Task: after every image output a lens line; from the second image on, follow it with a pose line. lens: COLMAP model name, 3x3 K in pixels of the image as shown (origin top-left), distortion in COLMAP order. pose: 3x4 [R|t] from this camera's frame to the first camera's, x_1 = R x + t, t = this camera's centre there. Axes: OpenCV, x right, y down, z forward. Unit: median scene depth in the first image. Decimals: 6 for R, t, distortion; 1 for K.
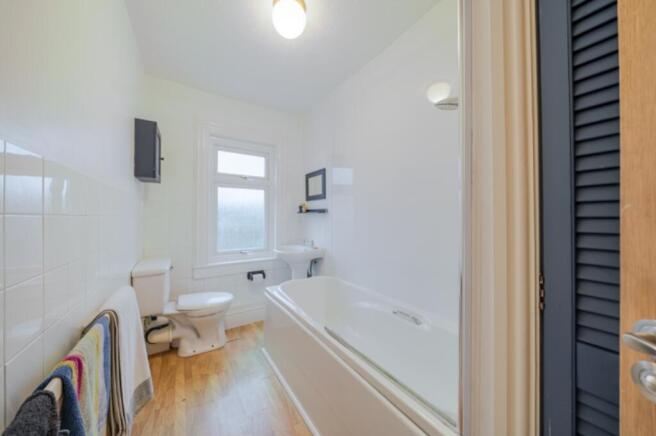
lens RADIAL K [[229.0, 0, 331.3], [0, 229.0, 216.0], [0, 0, 1]] dist [-0.002605, -0.000034]
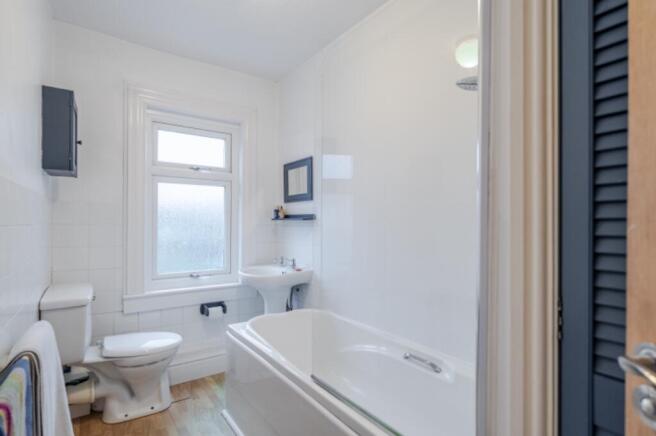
lens RADIAL K [[346.2, 0, 329.0], [0, 346.2, 223.4], [0, 0, 1]] dist [0.003935, 0.002049]
pose [[0.999679, 0.003046, 0.025160, -0.000911], [-0.003202, 0.999976, 0.006177, -0.012368], [-0.025141, -0.006256, 0.999664, -0.089609]]
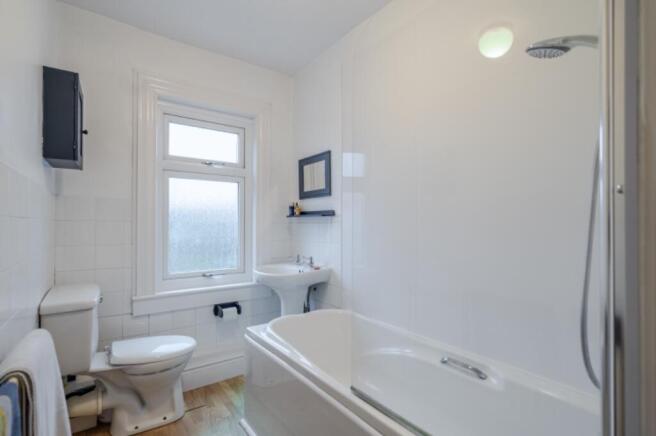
lens RADIAL K [[322.8, 0, 329.3], [0, 322.8, 224.0], [0, 0, 1]] dist [0.005607, 0.000907]
pose [[0.998998, -0.001007, 0.044735, -0.093109], [0.000998, 0.999999, 0.000213, 0.011699], [-0.044735, -0.000168, 0.998999, 0.052028]]
